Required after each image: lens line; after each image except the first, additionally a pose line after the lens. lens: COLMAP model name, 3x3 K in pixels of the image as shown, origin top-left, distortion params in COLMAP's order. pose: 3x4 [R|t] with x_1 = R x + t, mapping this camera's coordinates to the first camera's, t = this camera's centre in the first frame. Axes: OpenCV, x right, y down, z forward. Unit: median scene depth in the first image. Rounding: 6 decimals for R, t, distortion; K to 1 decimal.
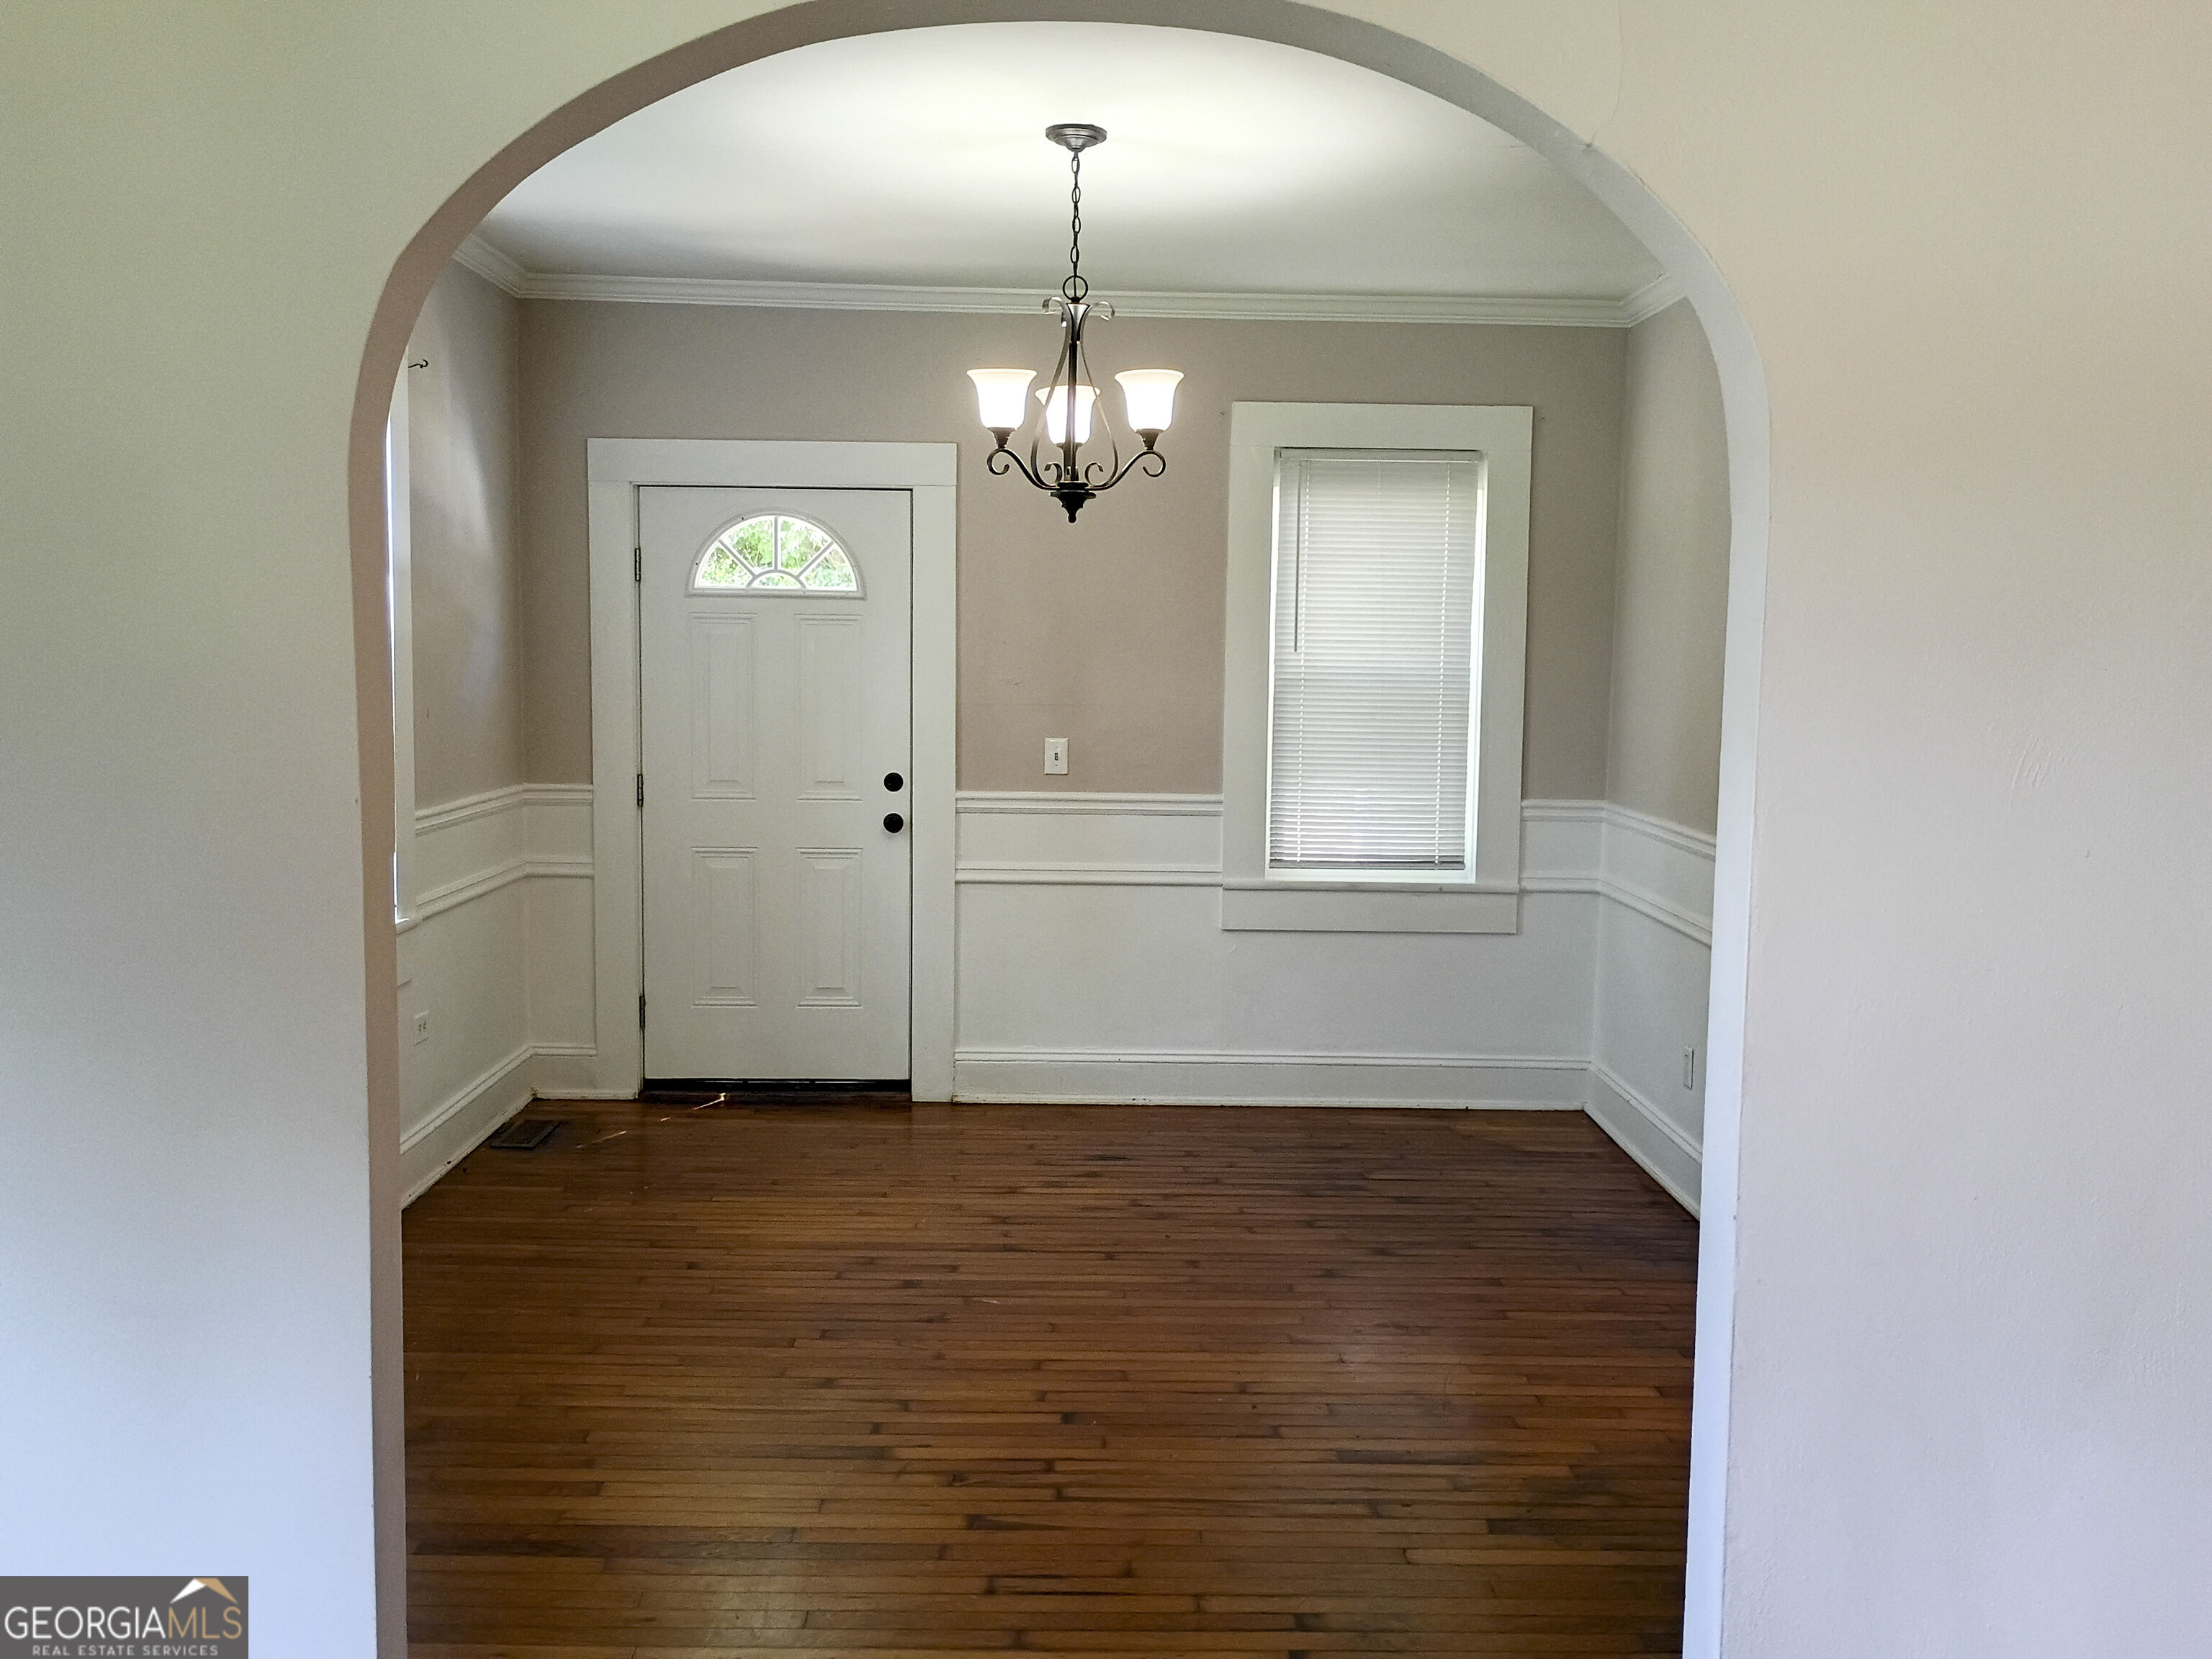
lens RADIAL K [[1904.5, 0, 1106.0], [0, 1904.5, 829.5], [0, 0, 1]] dist [0.040313, 0.002833]
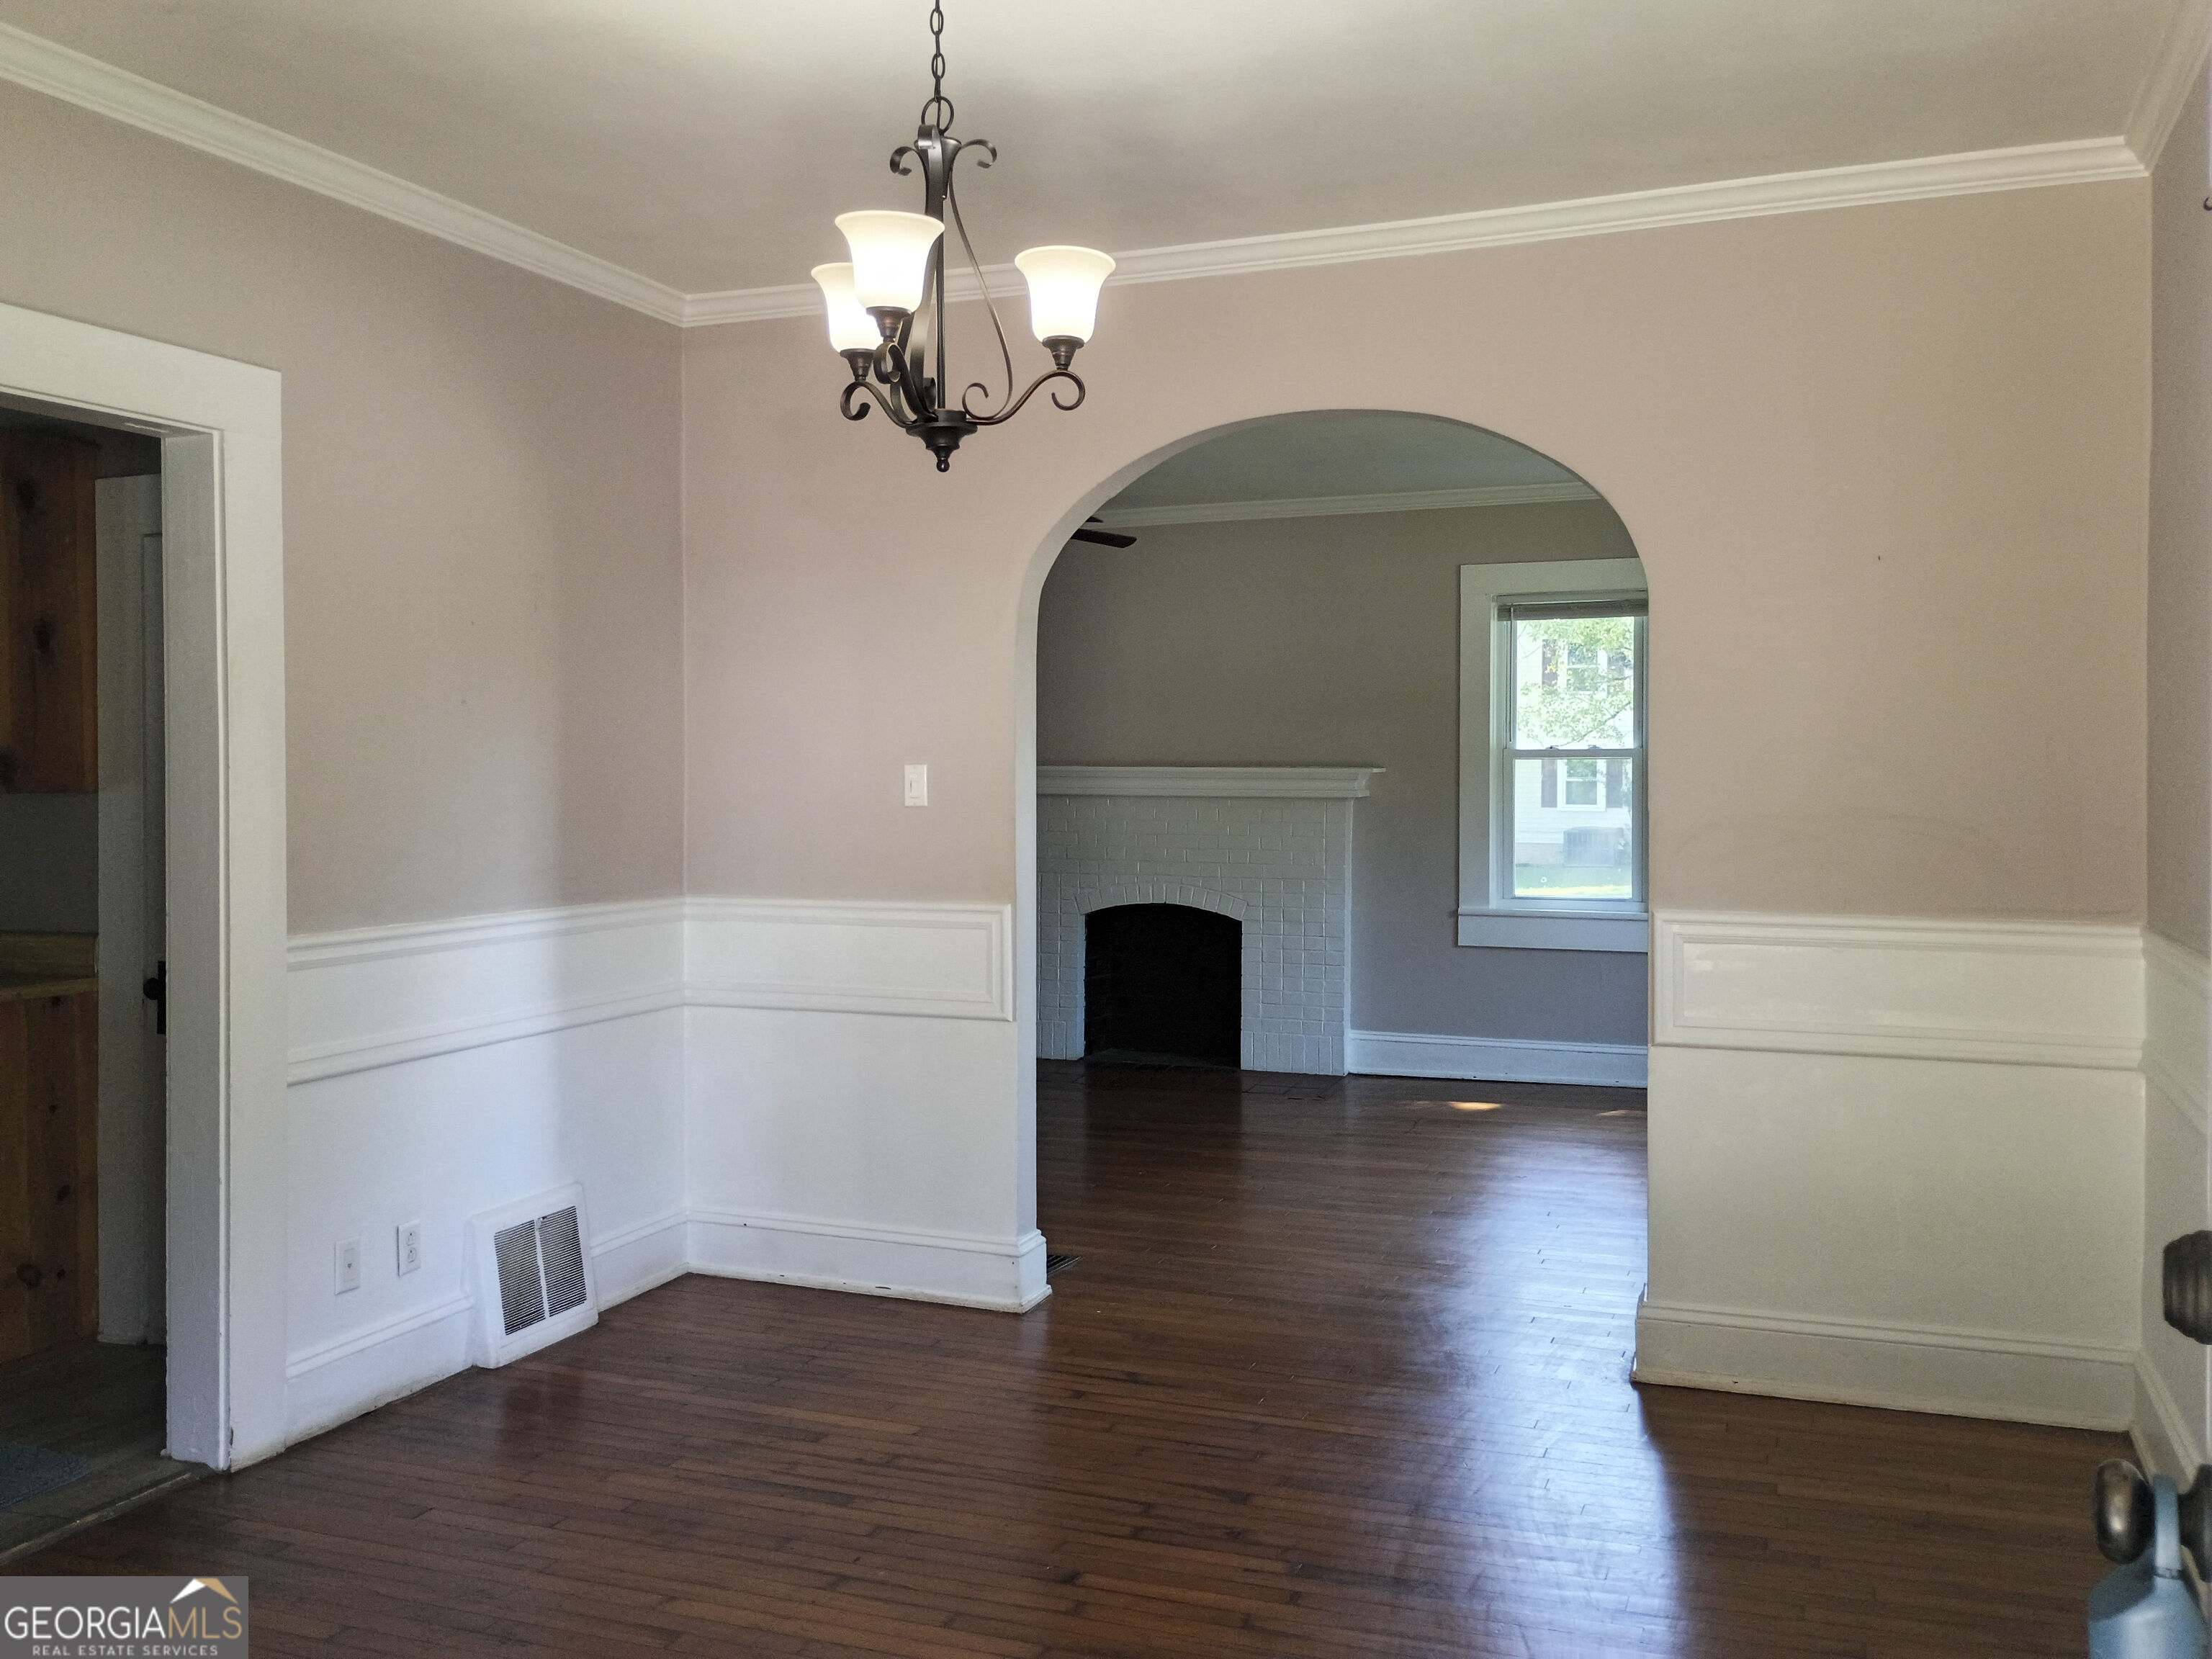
lens RADIAL K [[1904.5, 0, 1106.0], [0, 1904.5, 829.5], [0, 0, 1]] dist [0.040313, 0.002833]
pose [[-0.923991, -0.035614, 0.380751, -0.372278], [0.010096, 0.993035, 0.117384, -0.135667], [-0.382280, 0.112305, -0.917197, 1.856828]]
